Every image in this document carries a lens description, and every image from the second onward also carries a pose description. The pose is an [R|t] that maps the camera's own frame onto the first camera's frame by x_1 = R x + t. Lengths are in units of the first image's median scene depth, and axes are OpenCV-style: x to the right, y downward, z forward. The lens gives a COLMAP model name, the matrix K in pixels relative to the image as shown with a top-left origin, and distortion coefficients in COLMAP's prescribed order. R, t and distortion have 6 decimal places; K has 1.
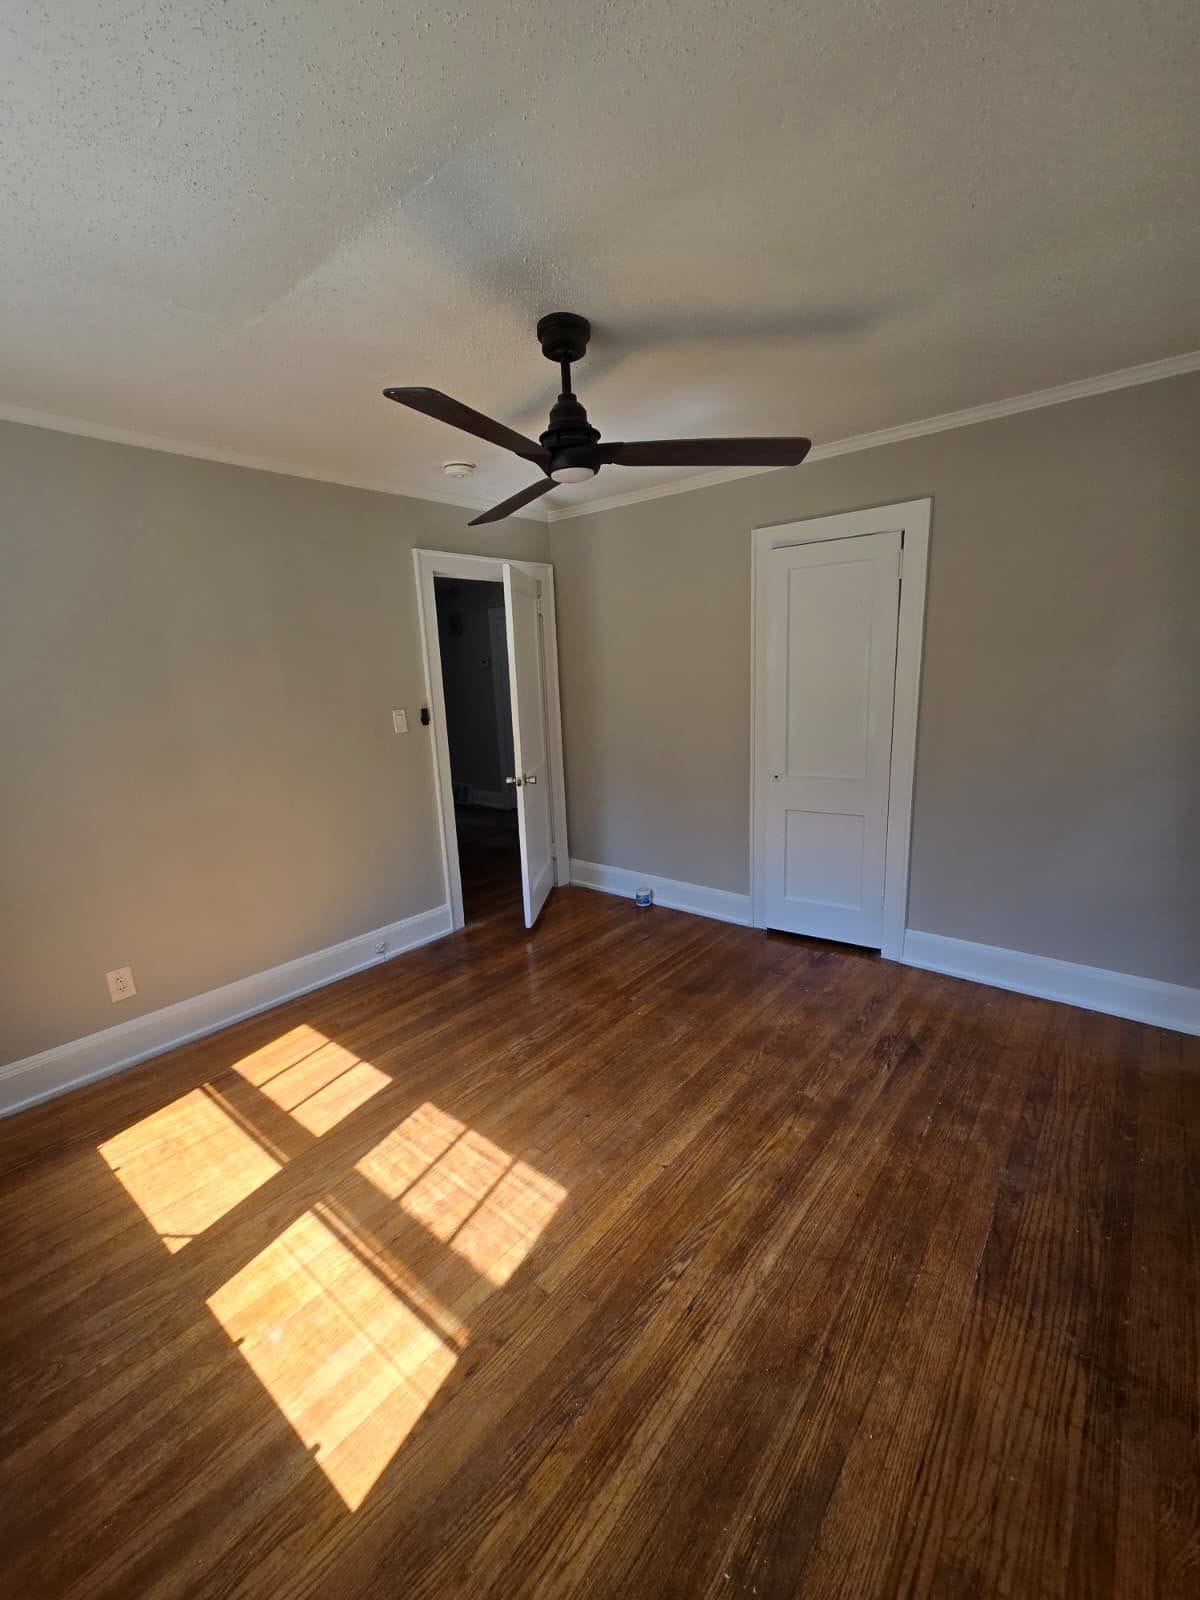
lens RADIAL K [[653.7, 0, 597.4], [0, 653.7, 803.3], [0, 0, 1]] dist [0.000511, -0.000003]
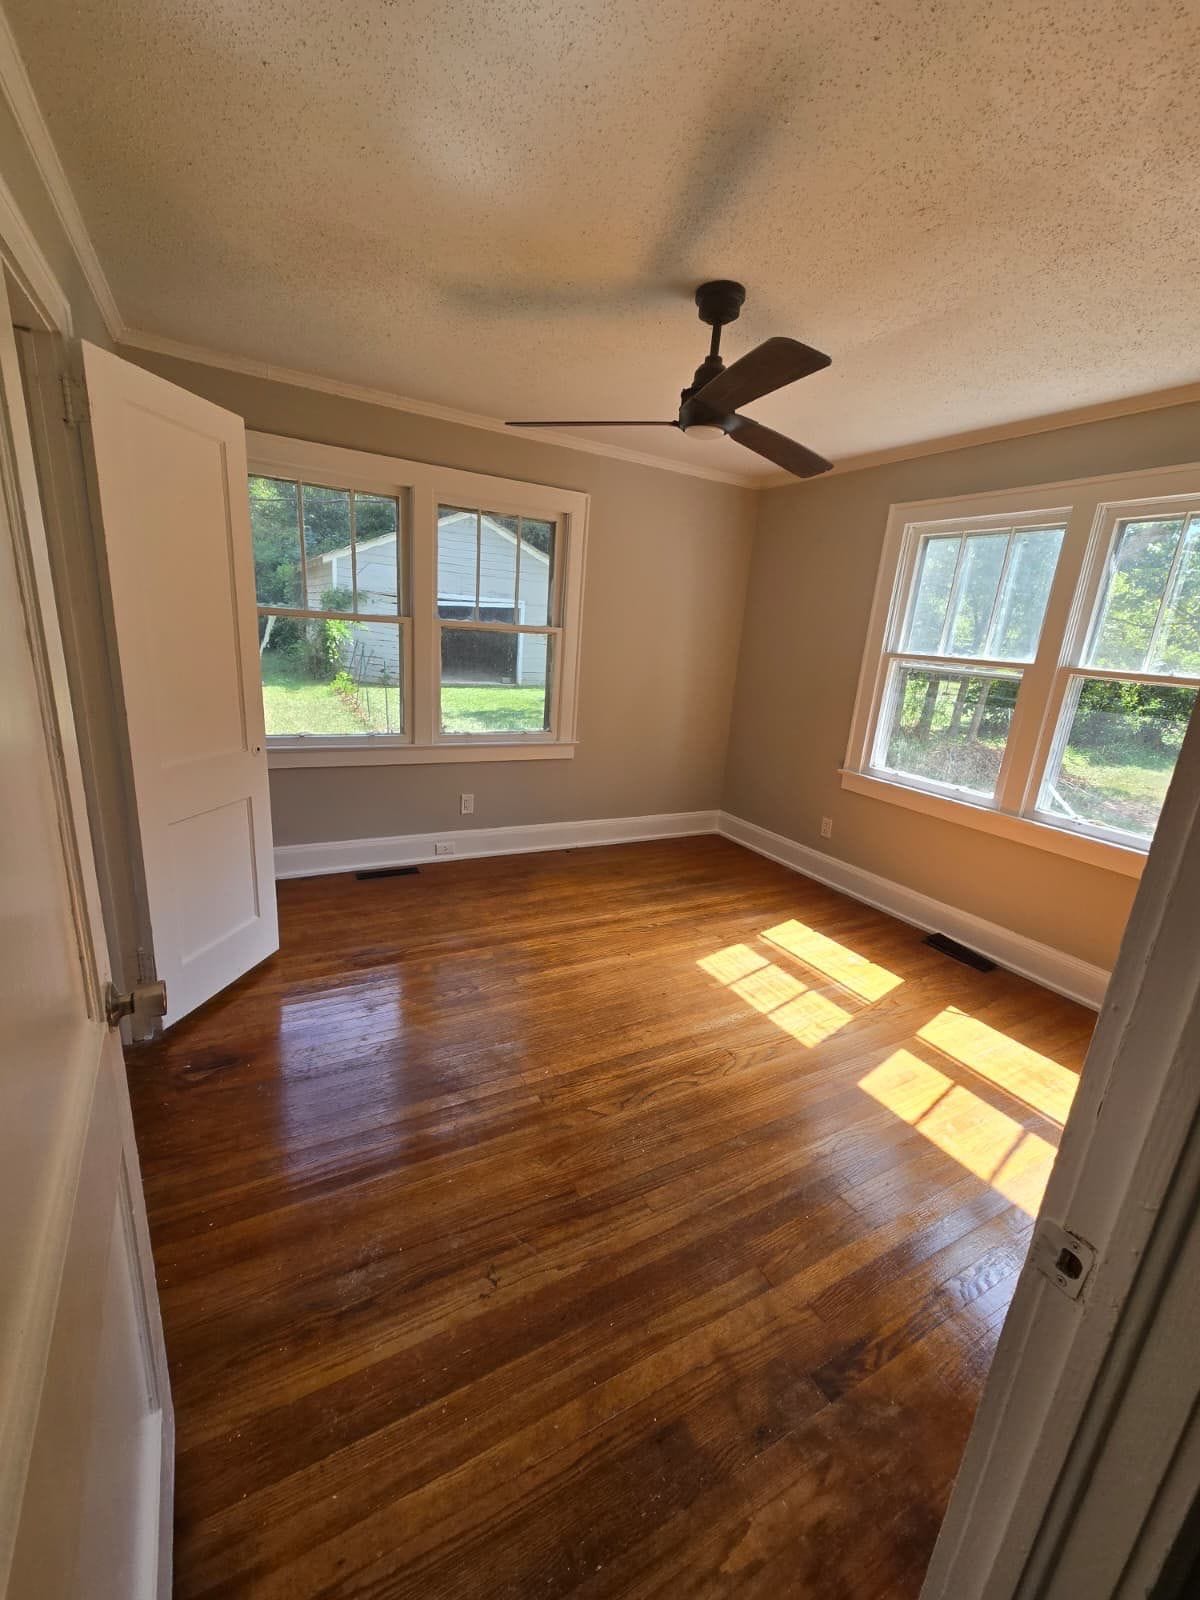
lens RADIAL K [[653.7, 0, 597.4], [0, 653.7, 803.3], [0, 0, 1]] dist [0.000511, -0.000003]
pose [[-0.930114, -0.119266, 0.347366, -0.299476], [0.044446, 0.902300, 0.428810, -0.389147], [-0.364571, 0.414282, -0.833942, 2.065688]]
